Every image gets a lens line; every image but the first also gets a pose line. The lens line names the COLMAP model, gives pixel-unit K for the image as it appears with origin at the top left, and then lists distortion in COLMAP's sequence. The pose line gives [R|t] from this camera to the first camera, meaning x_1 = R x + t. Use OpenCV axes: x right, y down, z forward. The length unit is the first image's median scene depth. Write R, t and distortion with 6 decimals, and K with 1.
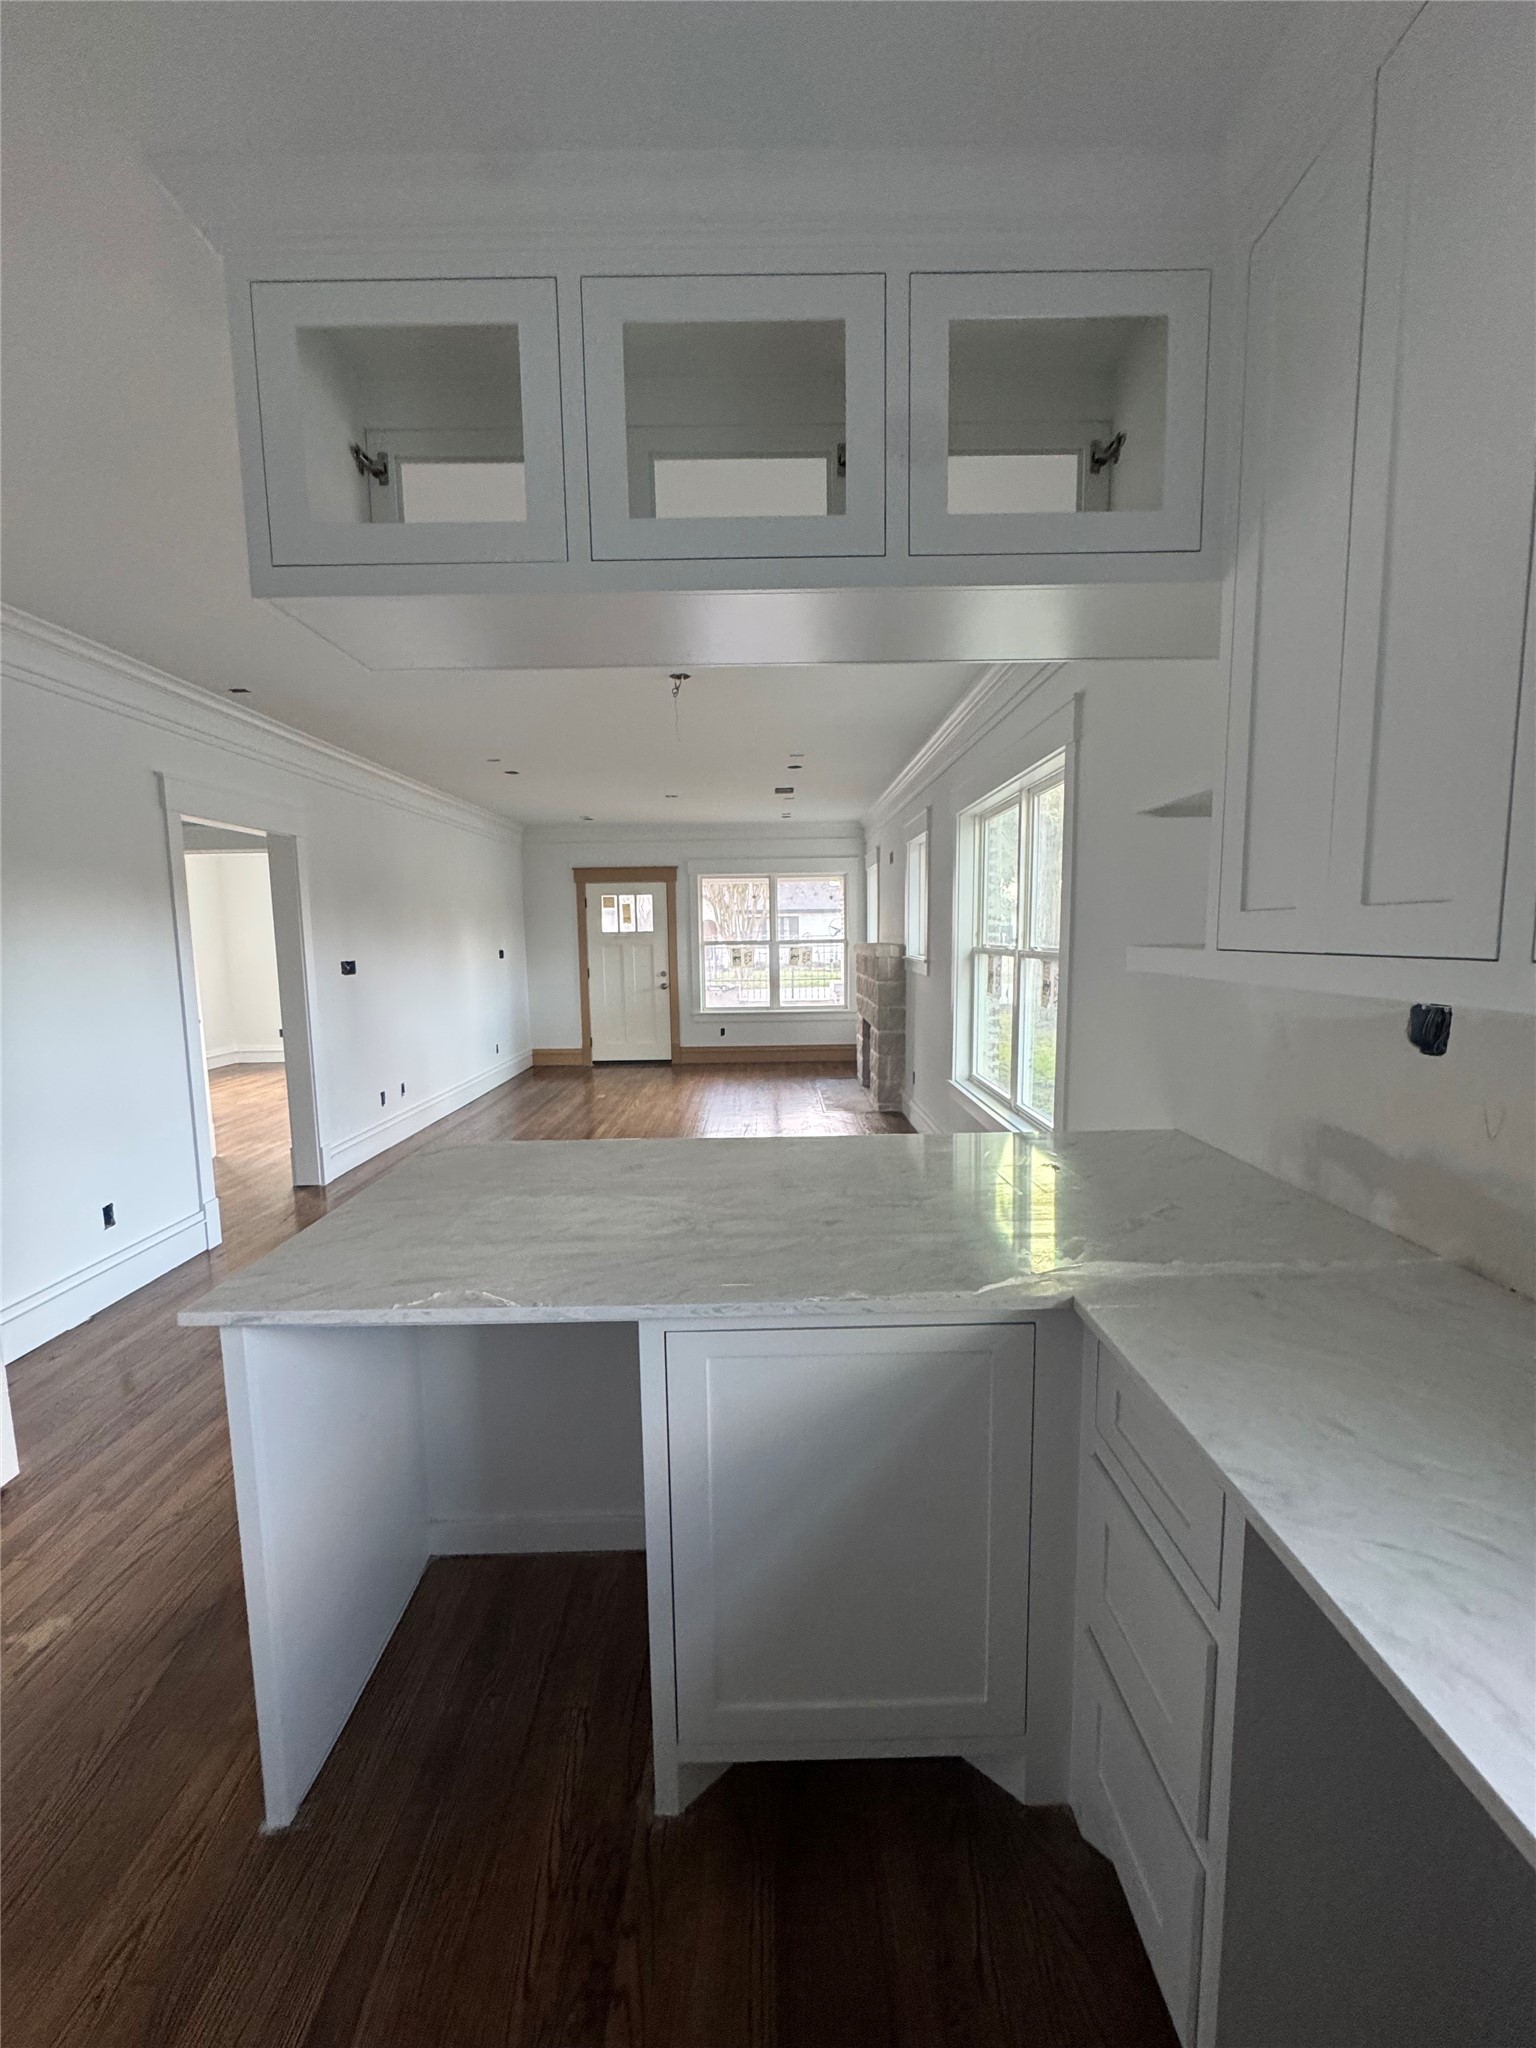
lens RADIAL K [[816.9, 0, 771.8], [0, 816.9, 1028.2], [0, 0, 1]] dist [-0.000068, 0.000240]
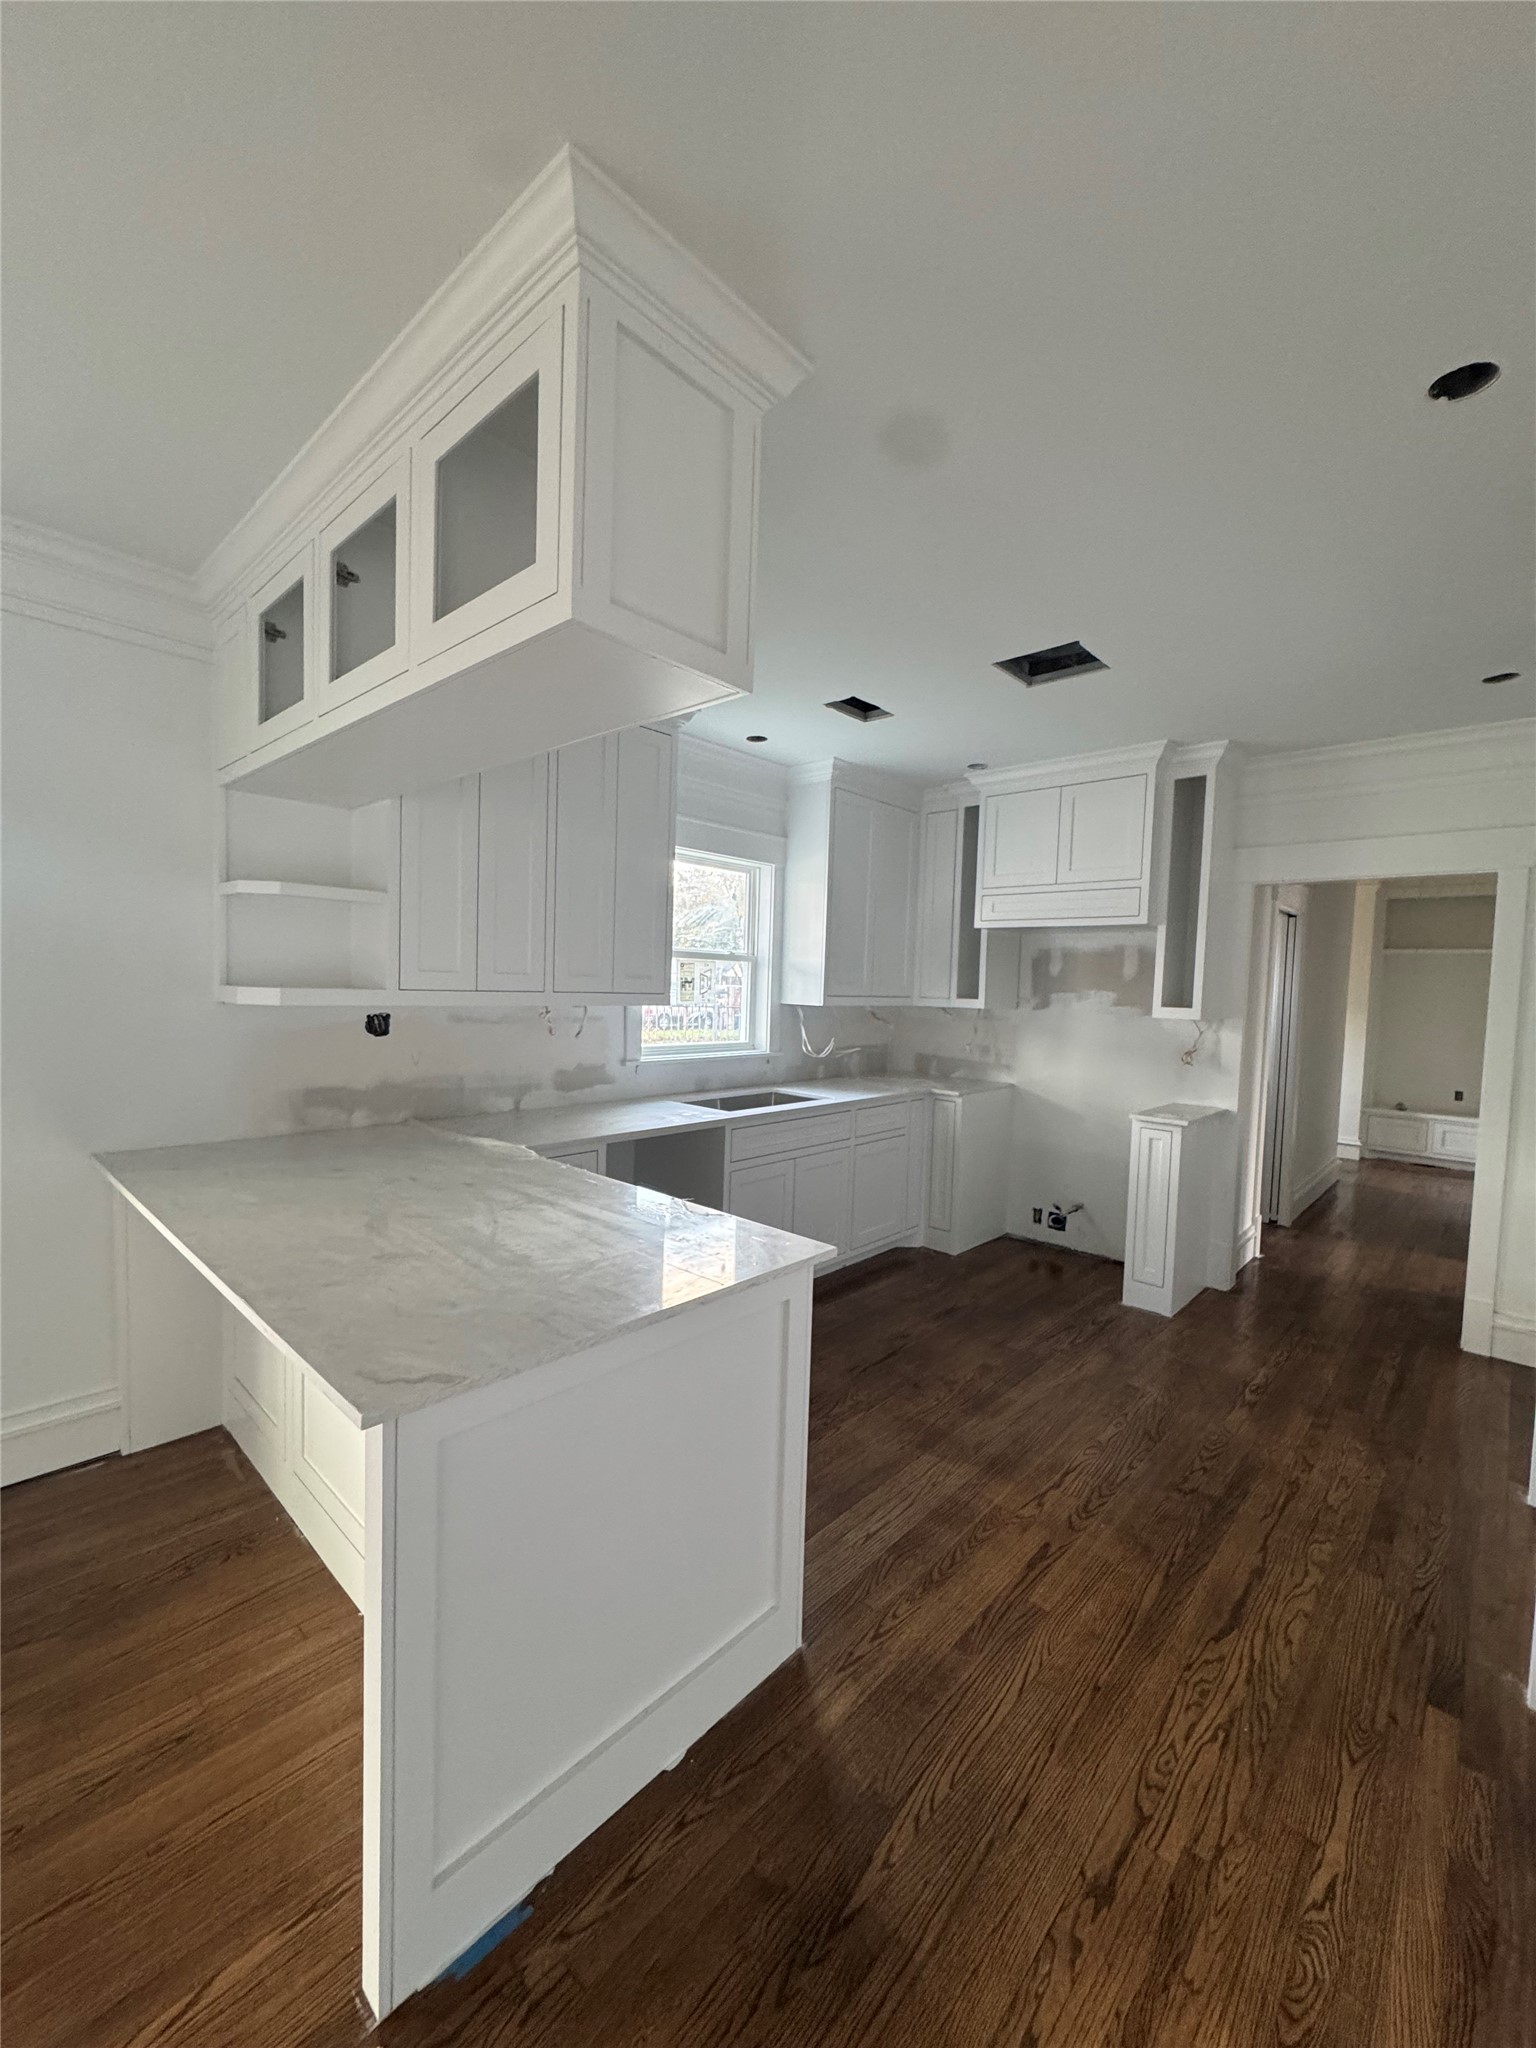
lens RADIAL K [[816.9, 0, 771.1], [0, 816.9, 1024.2], [0, 0, 1]] dist [-0.000068, 0.000240]
pose [[-0.729371, -0.042540, 0.682794, -0.226684], [0.061034, 0.990039, 0.126880, -0.033116], [-0.681390, 0.134216, -0.719509, 0.290652]]
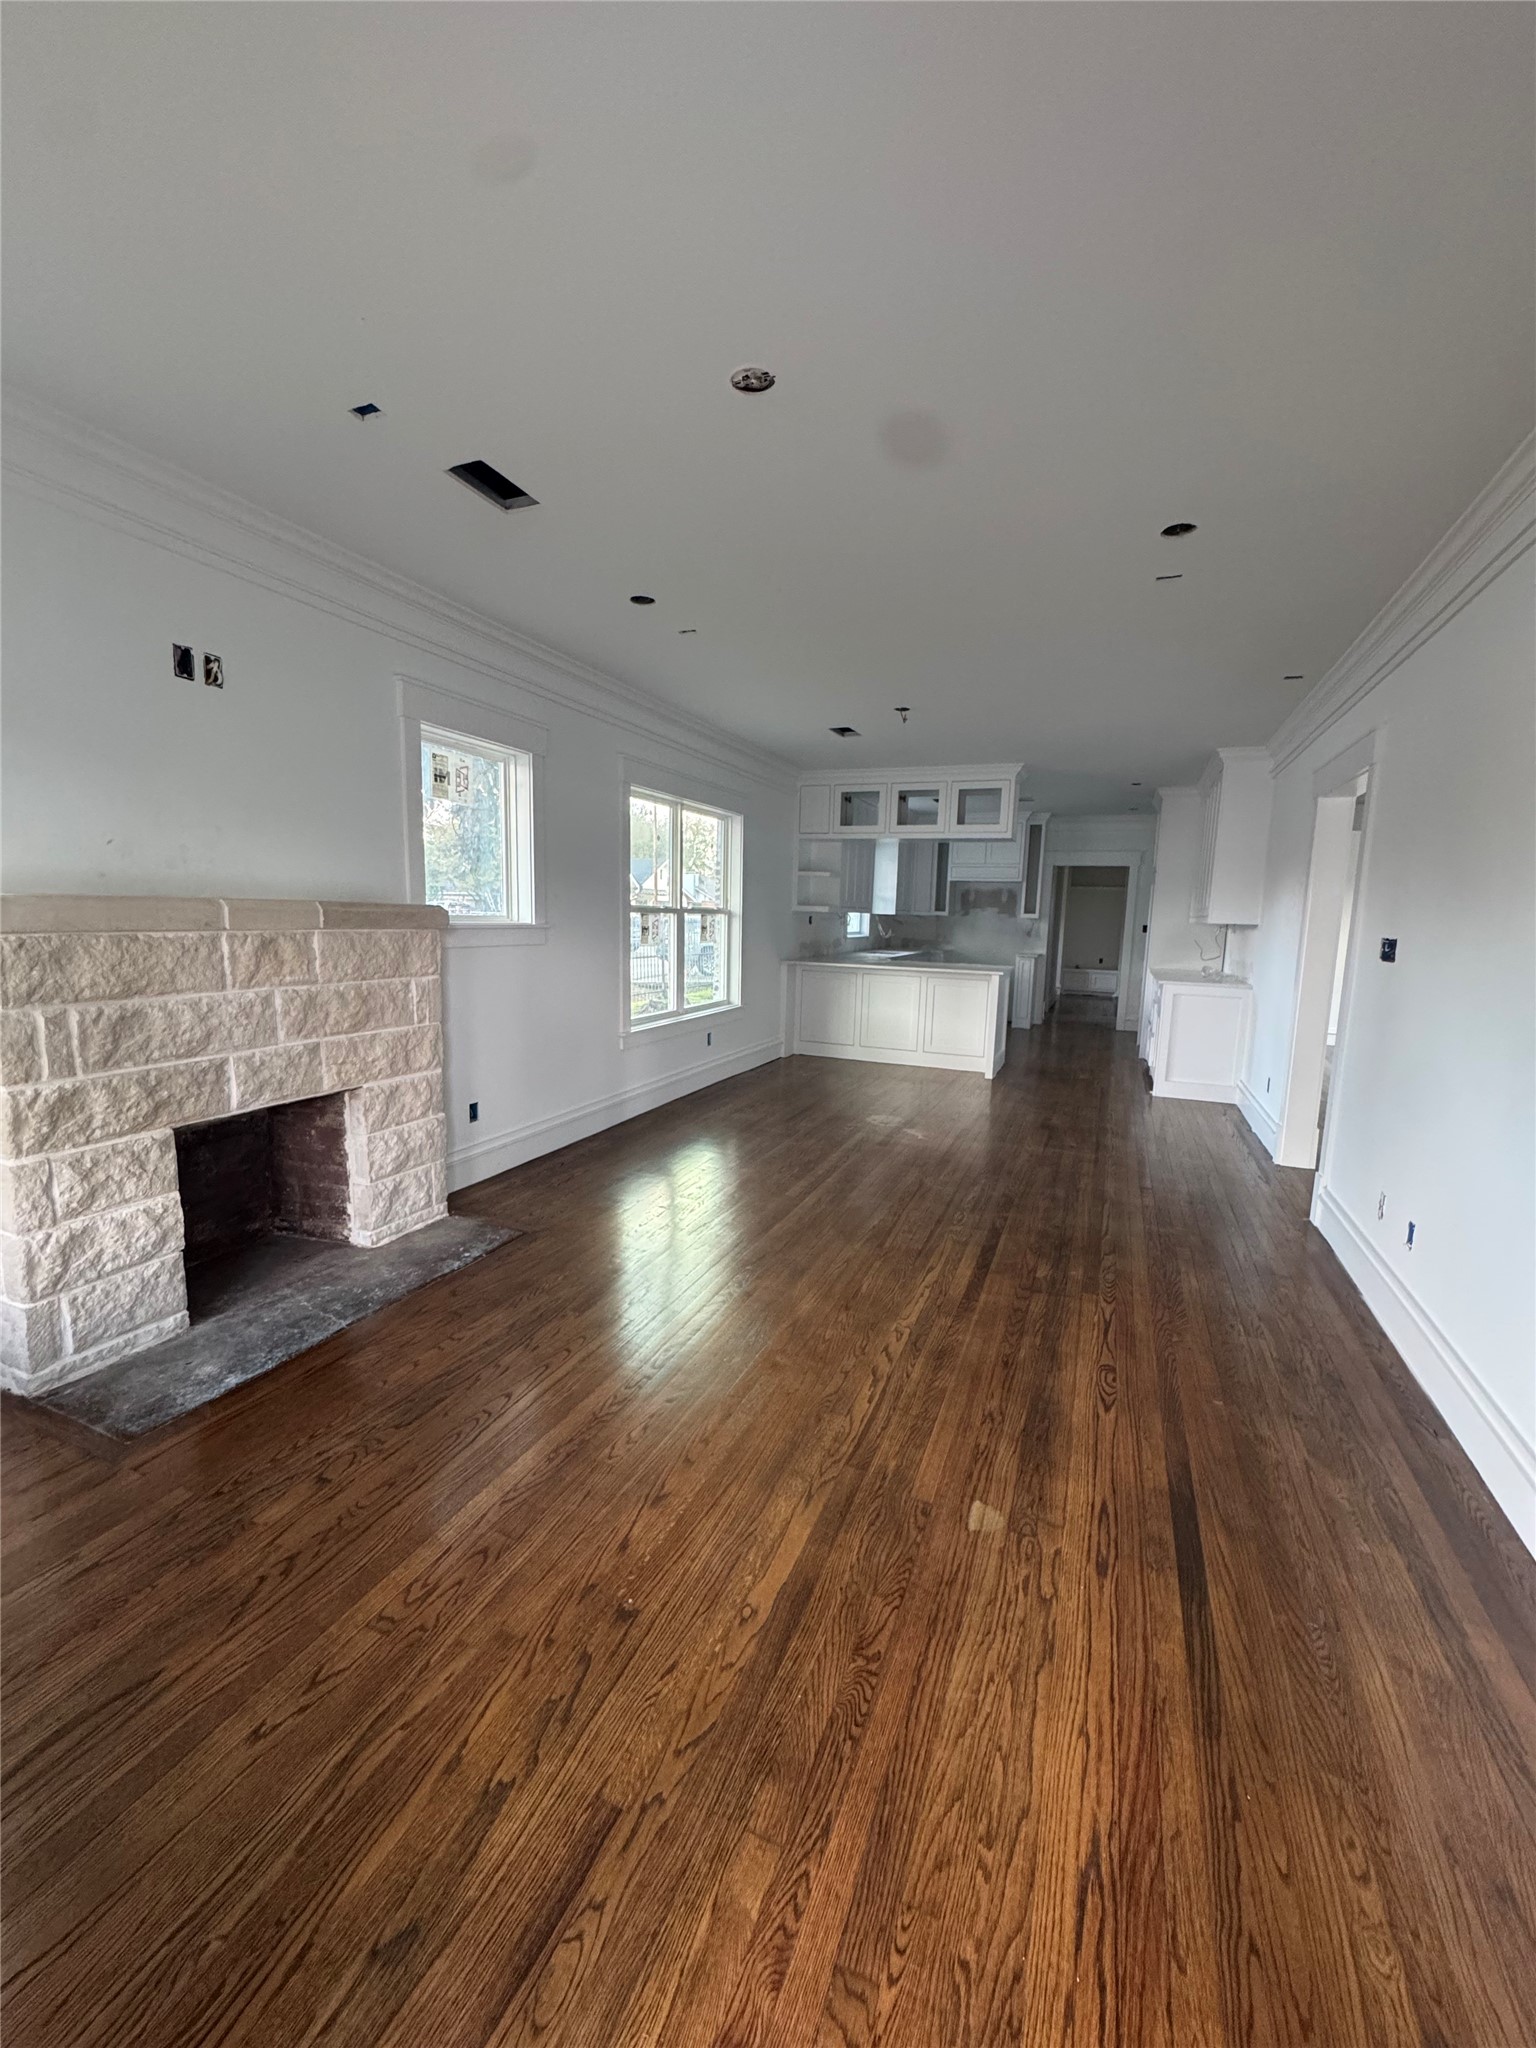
lens RADIAL K [[816.9, 0, 770.7], [0, 816.9, 1024.4], [0, 0, 1]] dist [-0.000068, 0.000240]
pose [[-0.920691, -0.064659, 0.384900, -0.202707], [0.030993, 0.970955, 0.237246, -0.107978], [-0.389061, 0.230359, -0.891945, 1.045358]]
